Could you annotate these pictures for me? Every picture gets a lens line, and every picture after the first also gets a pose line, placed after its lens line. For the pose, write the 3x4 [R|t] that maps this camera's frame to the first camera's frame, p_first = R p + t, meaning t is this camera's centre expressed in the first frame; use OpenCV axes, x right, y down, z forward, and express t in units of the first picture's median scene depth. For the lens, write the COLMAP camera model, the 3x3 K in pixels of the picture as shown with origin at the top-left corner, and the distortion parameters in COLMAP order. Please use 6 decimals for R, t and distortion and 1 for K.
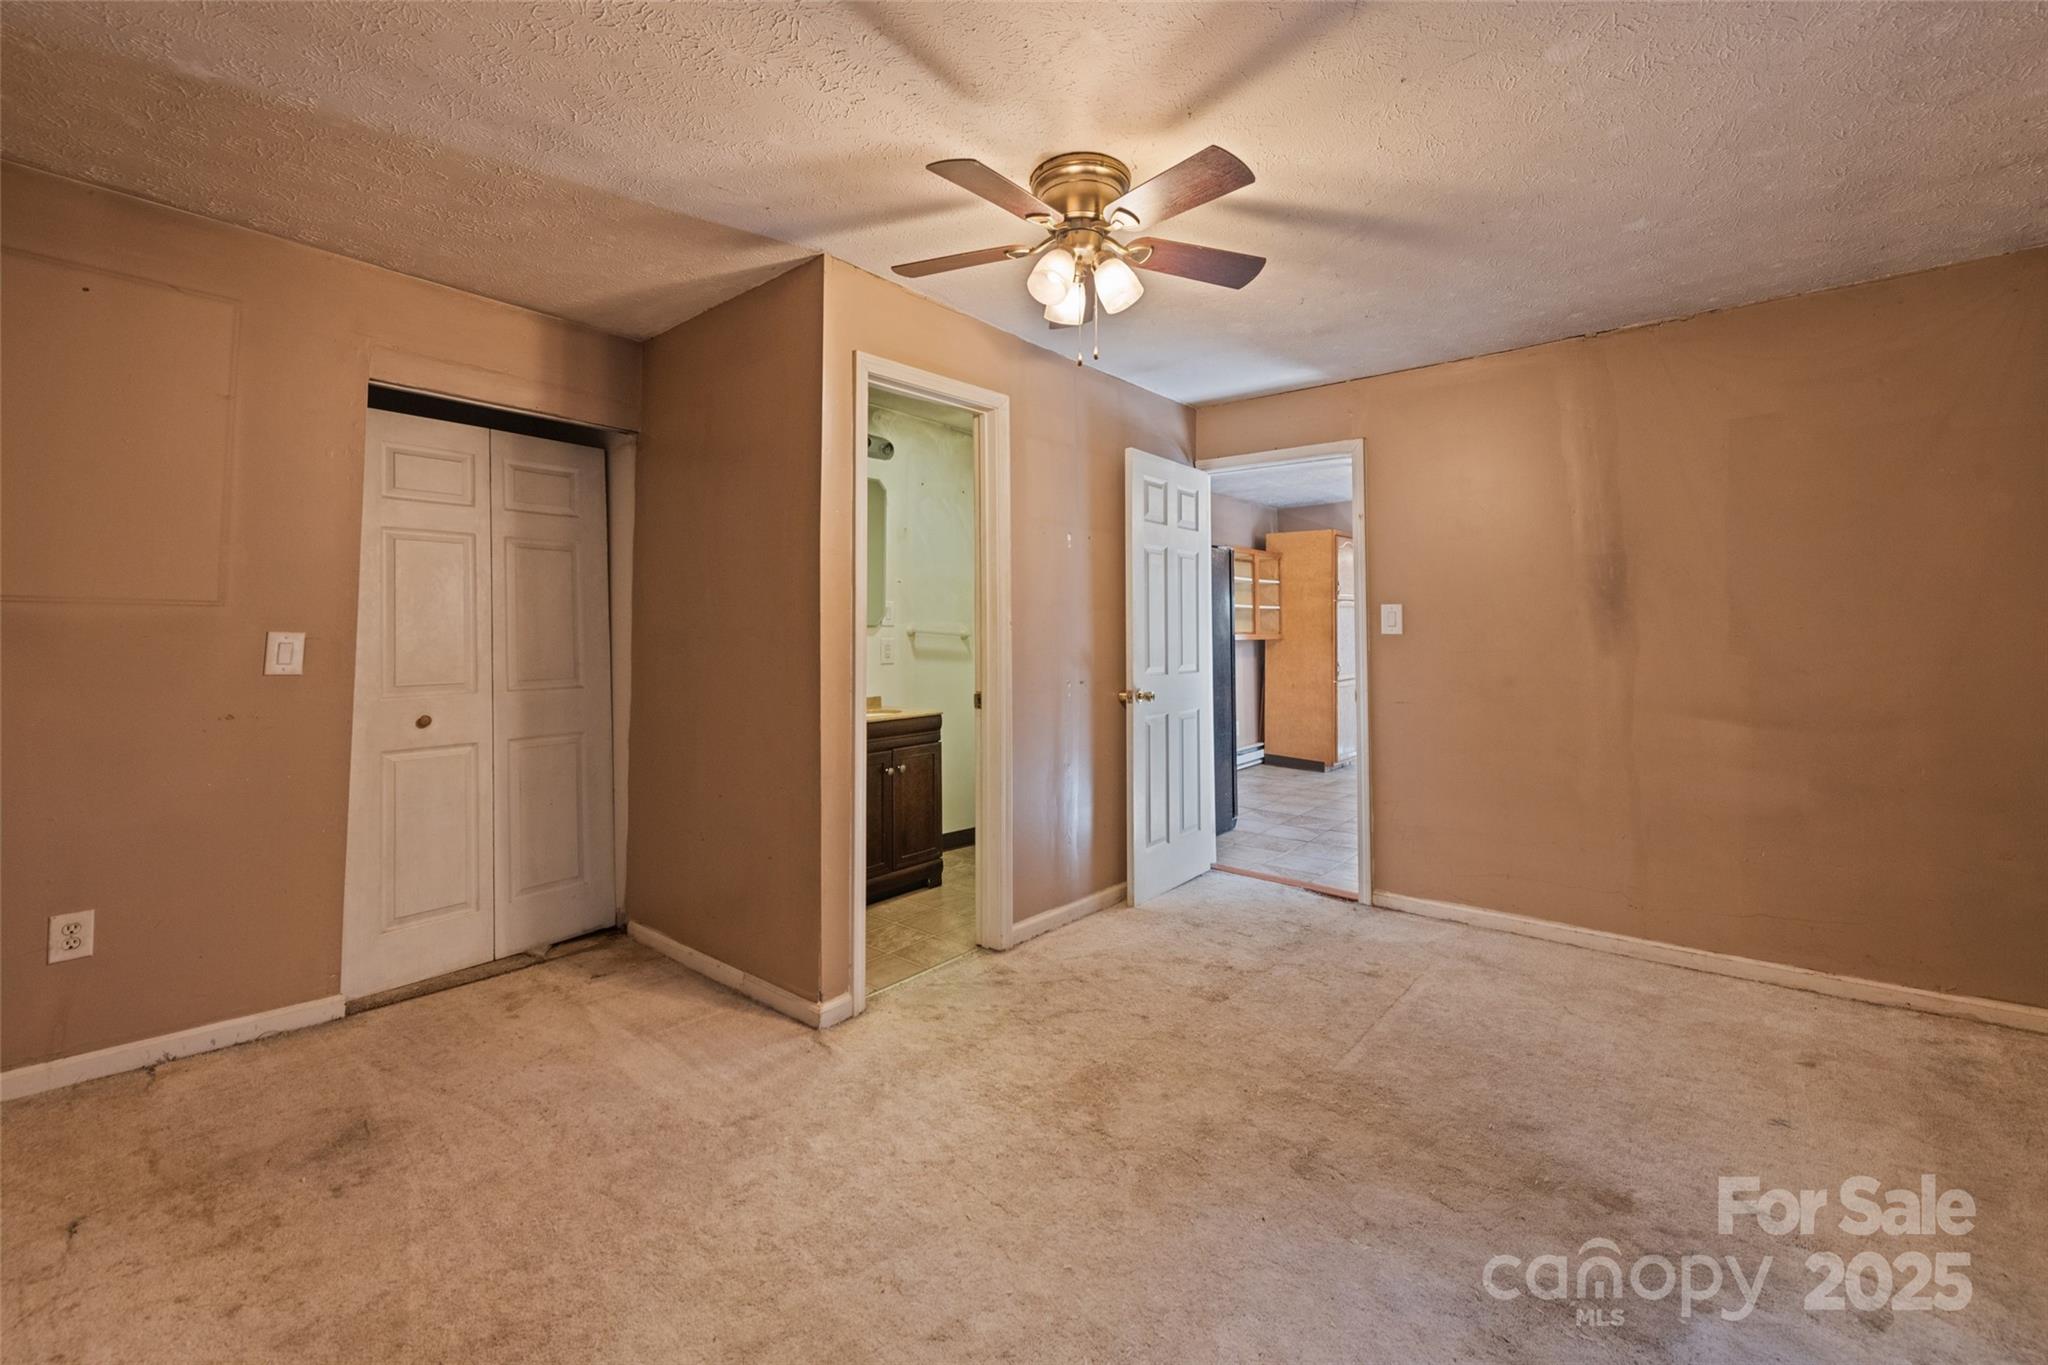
lens RADIAL K [[832.3, 0, 1027.3], [0, 832.3, 630.0], [0, 0, 1]] dist [0.012700, -0.000079]
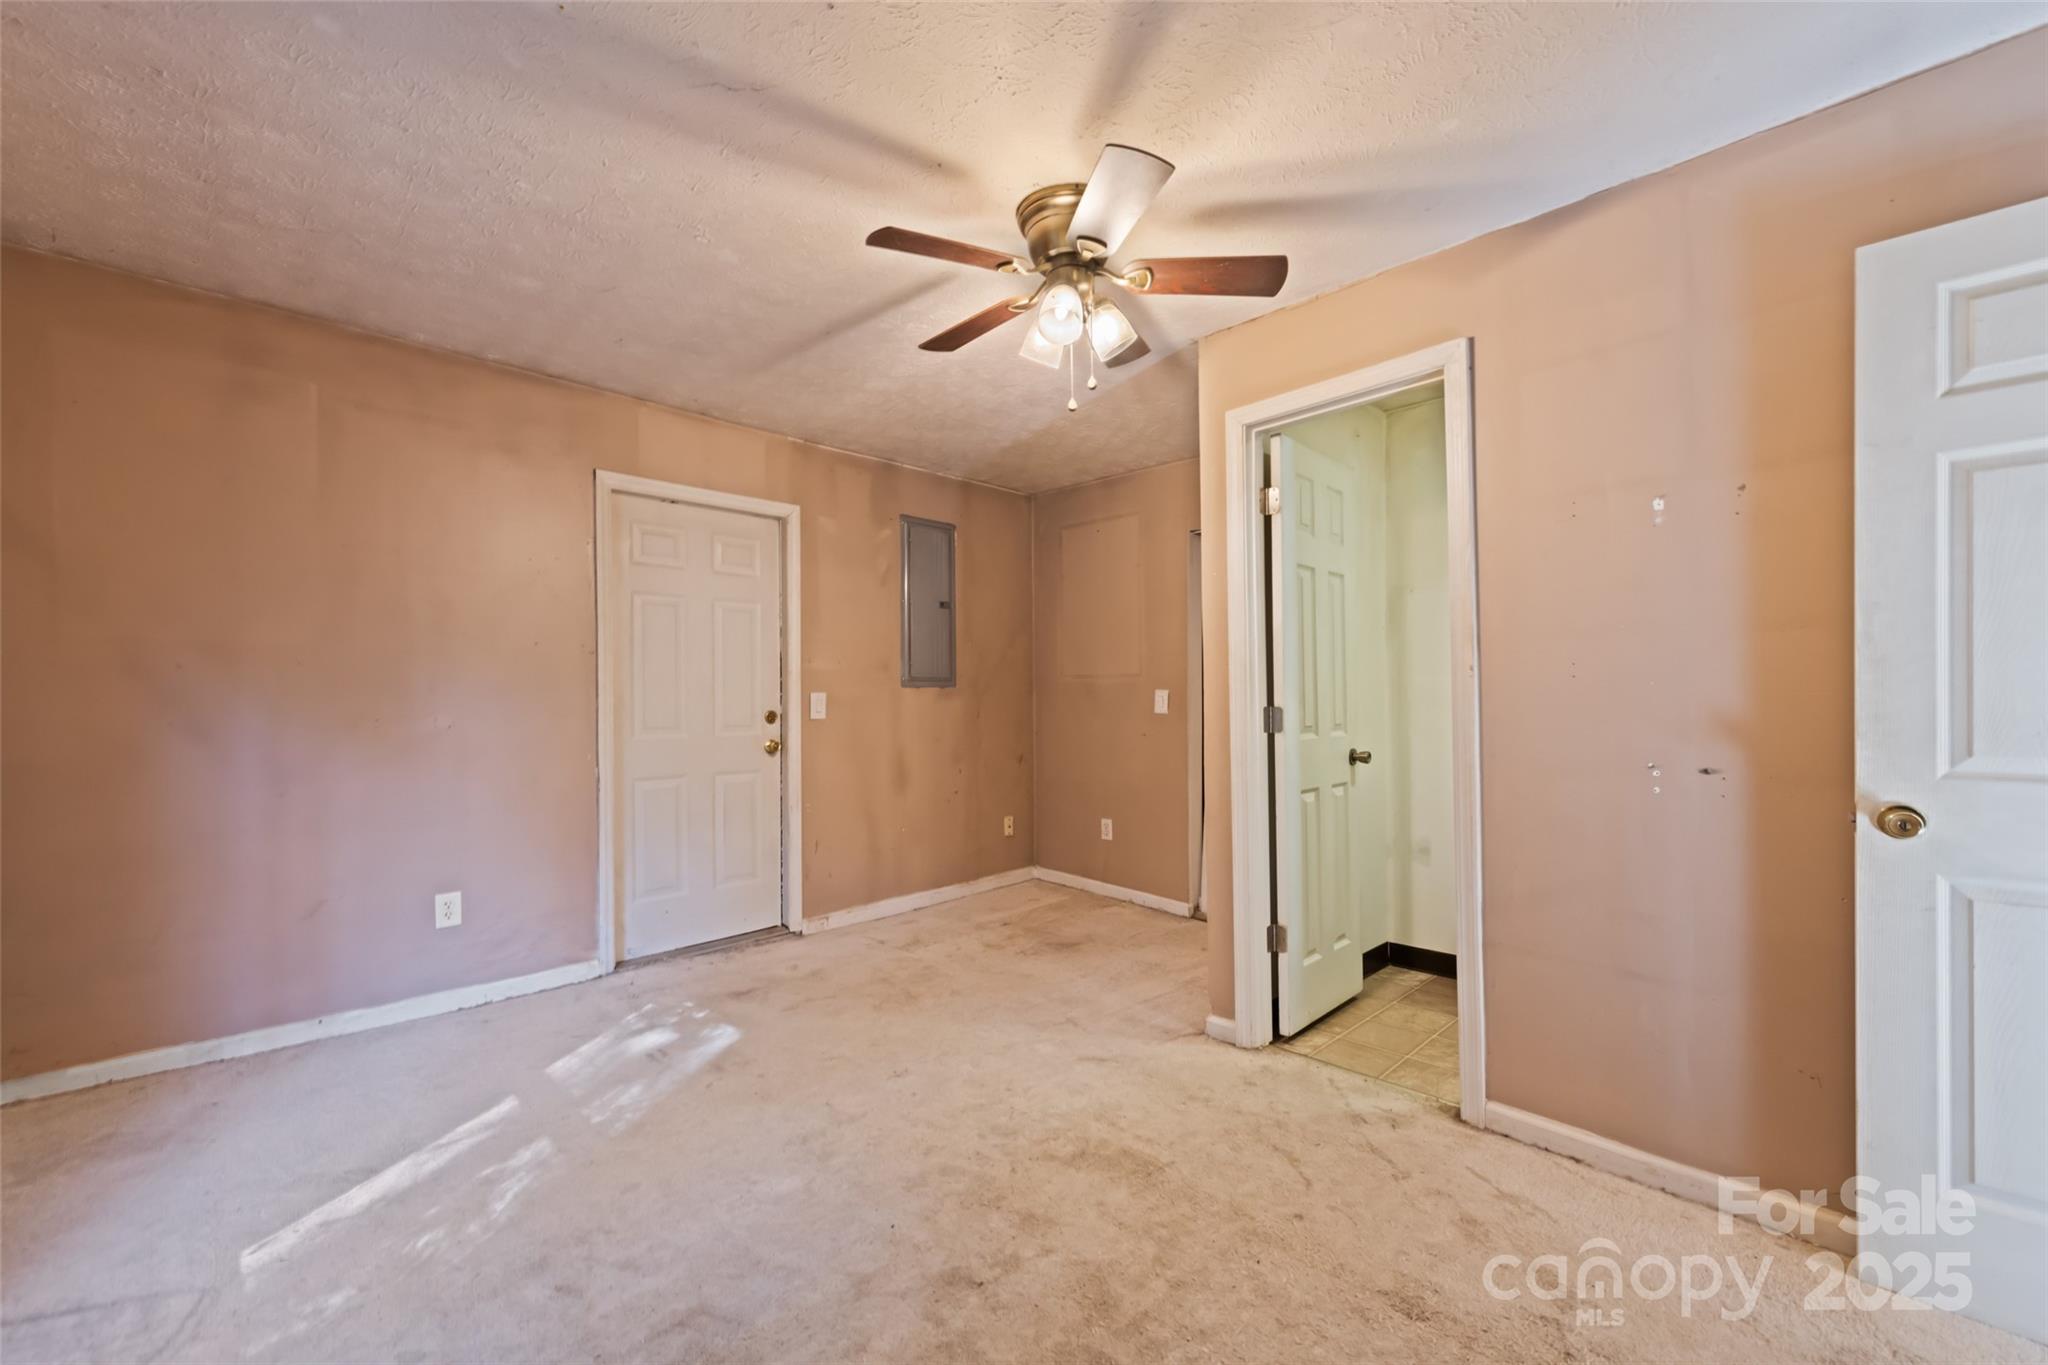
lens RADIAL K [[832.3, 0, 1023.9], [0, 832.3, 694.5], [0, 0, 1]] dist [0.012700, -0.000079]
pose [[-0.096196, -0.001865, -0.995361, 1.039802], [0.015939, 0.999867, -0.003414, 0.015048], [0.995235, -0.016194, -0.096153, 0.990411]]
